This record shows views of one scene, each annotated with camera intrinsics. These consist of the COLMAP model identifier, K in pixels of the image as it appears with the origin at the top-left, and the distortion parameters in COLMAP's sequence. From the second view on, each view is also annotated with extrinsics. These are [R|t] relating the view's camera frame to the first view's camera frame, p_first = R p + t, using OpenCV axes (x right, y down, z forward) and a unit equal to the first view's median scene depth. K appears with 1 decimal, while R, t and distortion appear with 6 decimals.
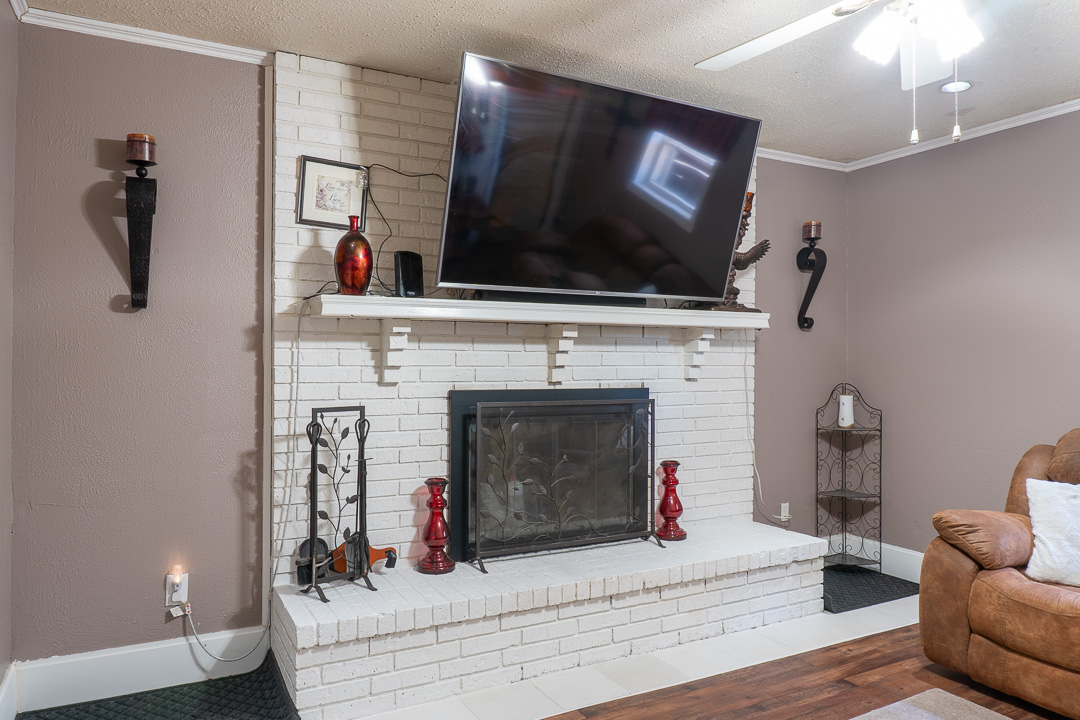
lens RADIAL K [[726.1, 0, 560.4], [0, 726.1, 360.1], [0, 0, 1]] dist [-0.017207, 0.002287]
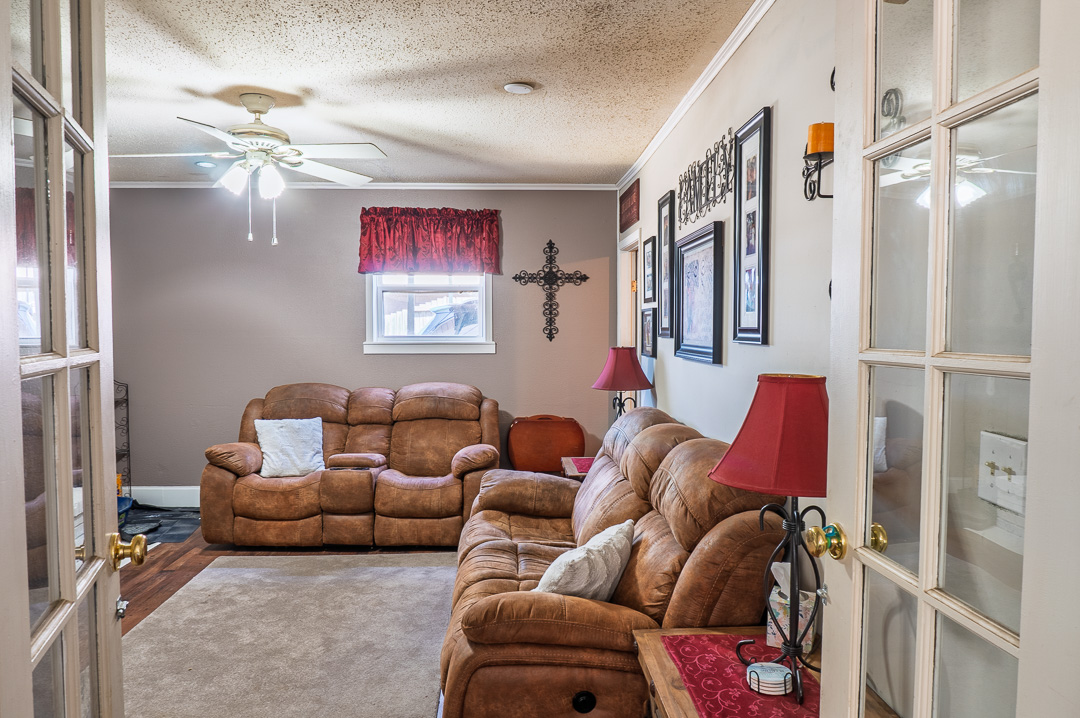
lens RADIAL K [[726.1, 0, 537.4], [0, 726.1, 362.9], [0, 0, 1]] dist [-0.017207, 0.002287]
pose [[0.444878, -0.045001, 0.894460, -0.504804], [-0.005081, 0.998594, 0.052767, -0.052193], [-0.895577, -0.028020, 0.444024, -0.290437]]
